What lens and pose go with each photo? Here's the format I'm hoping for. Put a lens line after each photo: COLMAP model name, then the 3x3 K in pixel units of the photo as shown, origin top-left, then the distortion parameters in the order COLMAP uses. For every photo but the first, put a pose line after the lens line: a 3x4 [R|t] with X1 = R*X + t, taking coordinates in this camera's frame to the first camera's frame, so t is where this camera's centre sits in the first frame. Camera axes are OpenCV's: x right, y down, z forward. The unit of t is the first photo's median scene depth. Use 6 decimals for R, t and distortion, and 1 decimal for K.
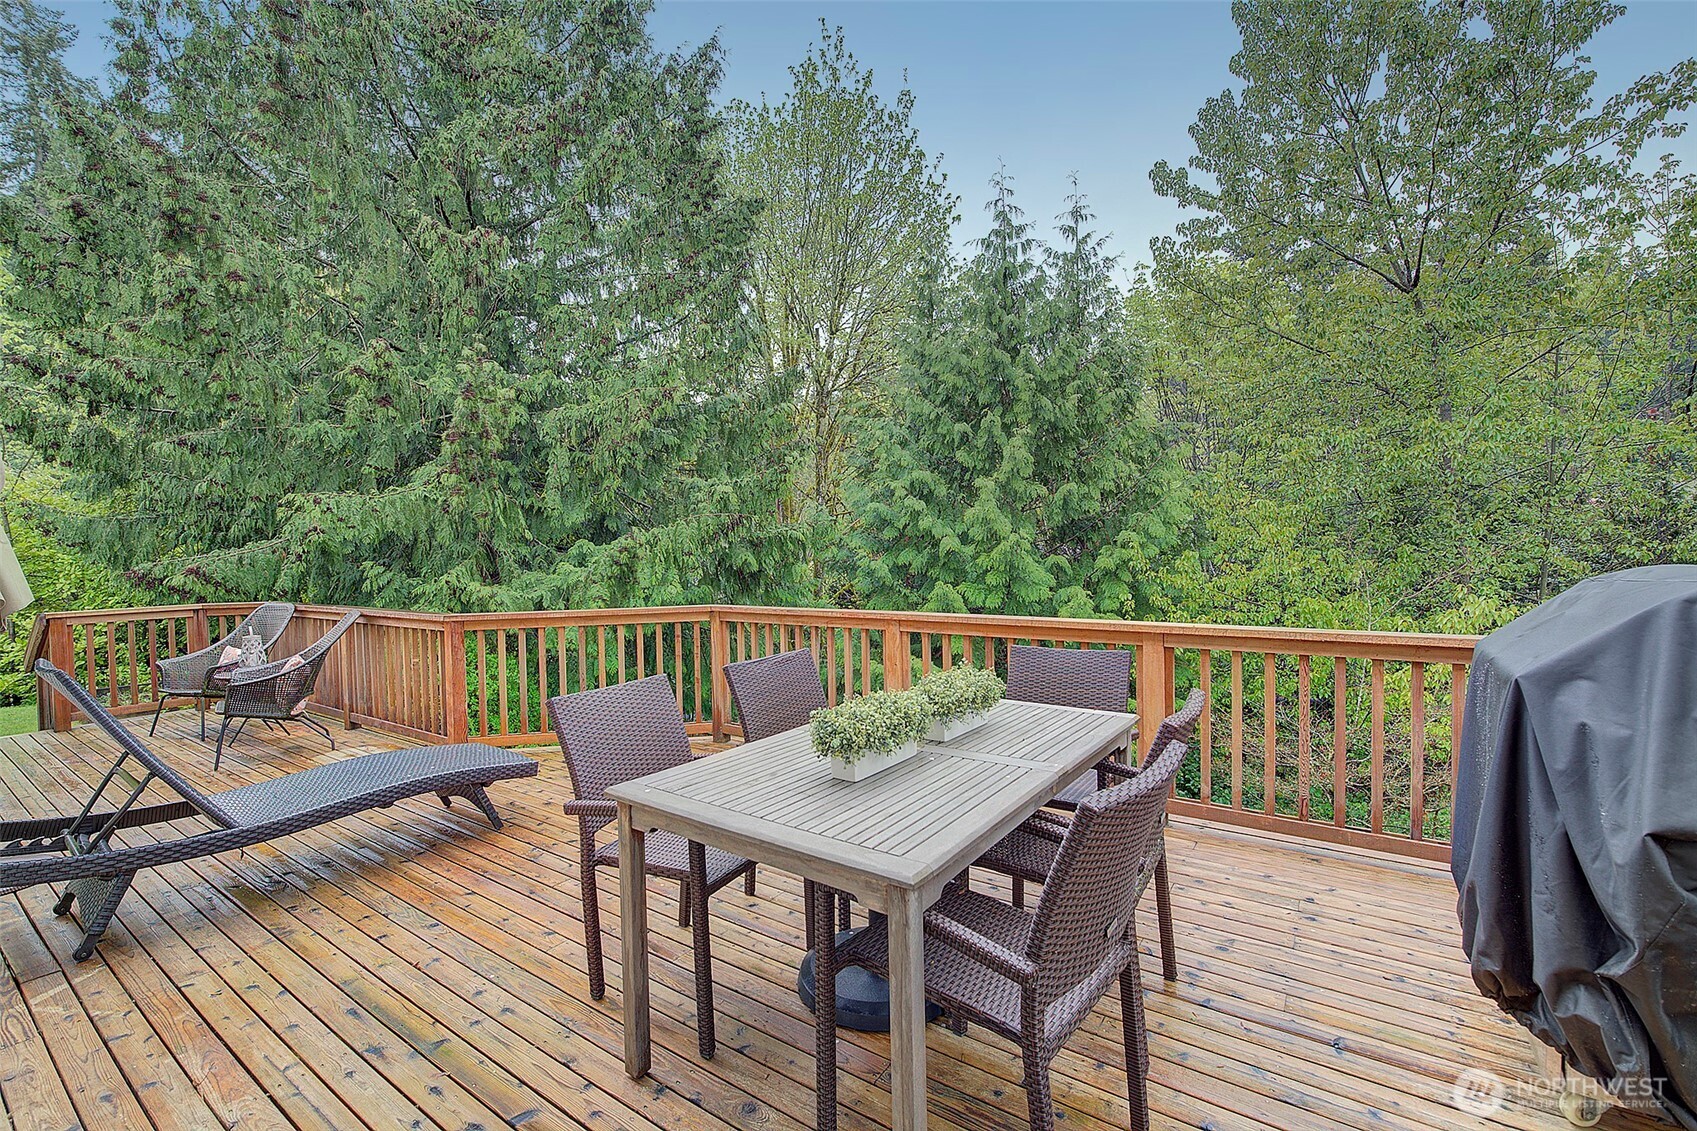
lens RADIAL K [[731.3, 0, 851.0], [0, 731.3, 567.4], [0, 0, 1]] dist [-0.004530, 0.000056]
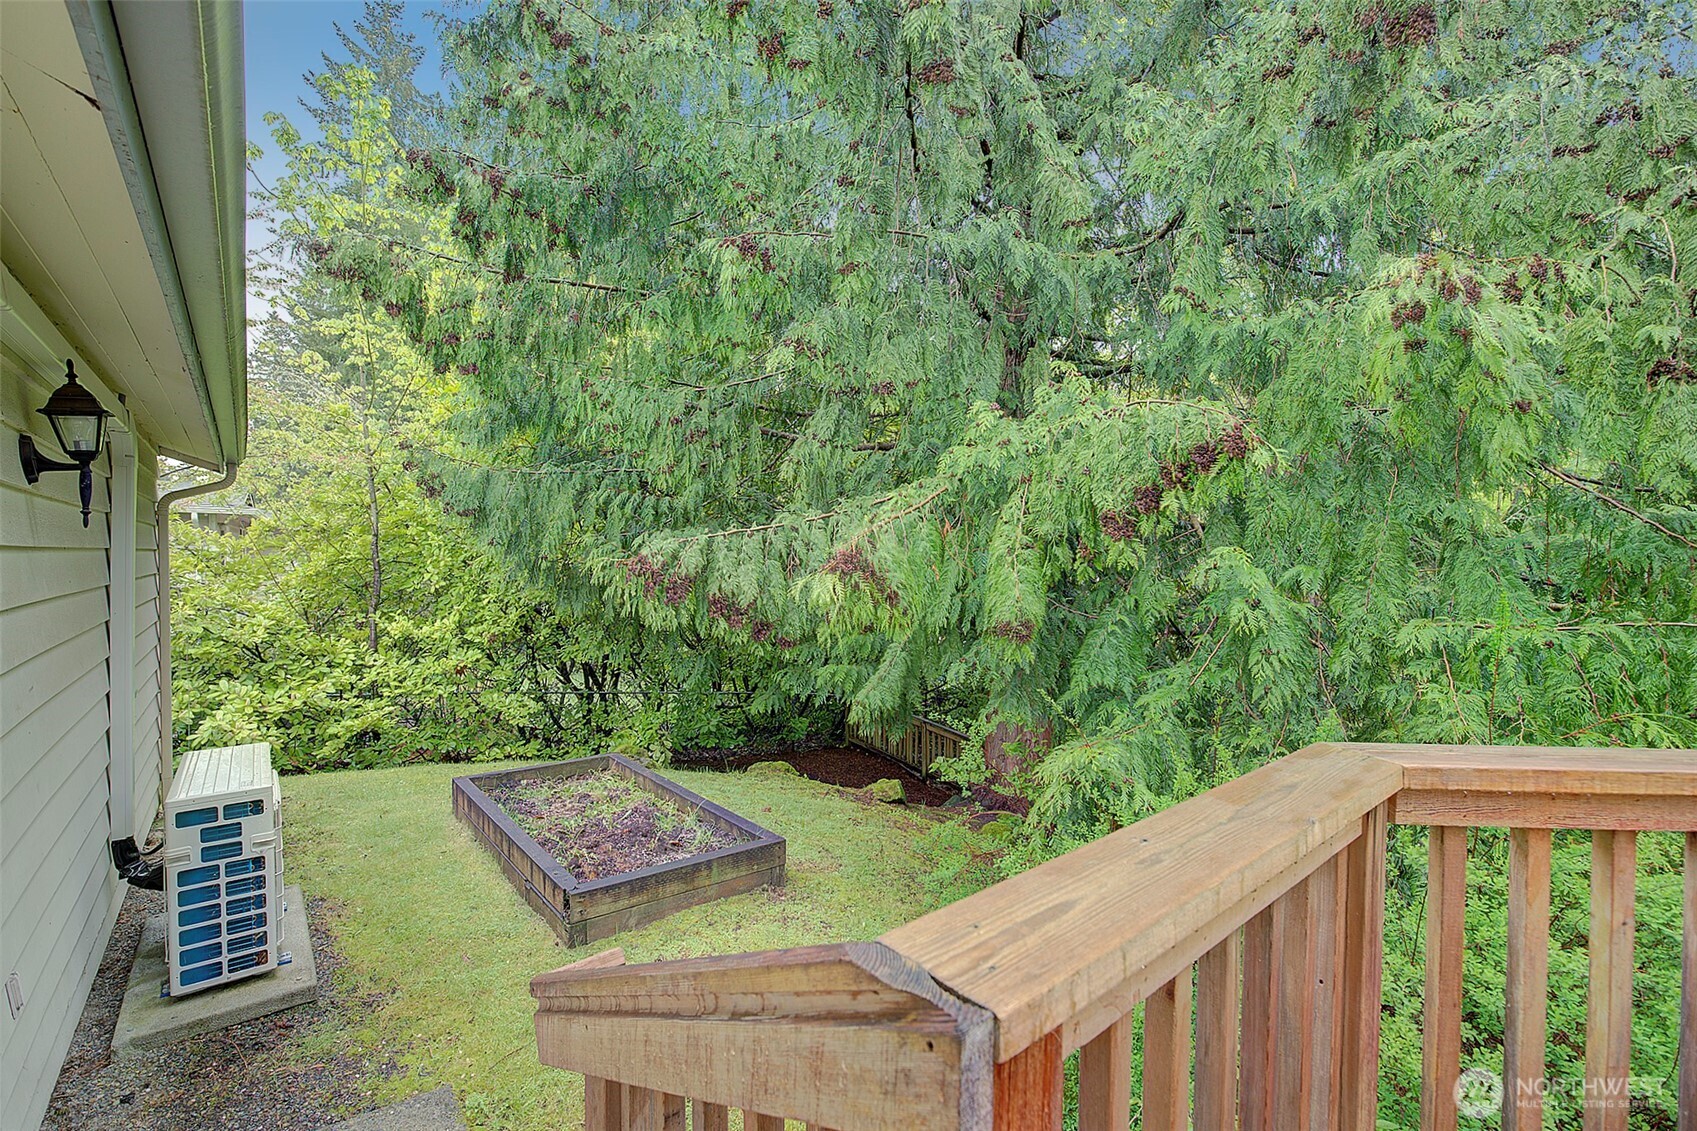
lens RADIAL K [[731.3, 0, 846.0], [0, 731.3, 564.7], [0, 0, 1]] dist [-0.004530, 0.000056]
pose [[0.964780, 0.021114, -0.262208, -0.599003], [-0.022904, 0.999731, -0.003772, 0.008411], [0.262057, 0.009645, 0.965004, 0.490829]]
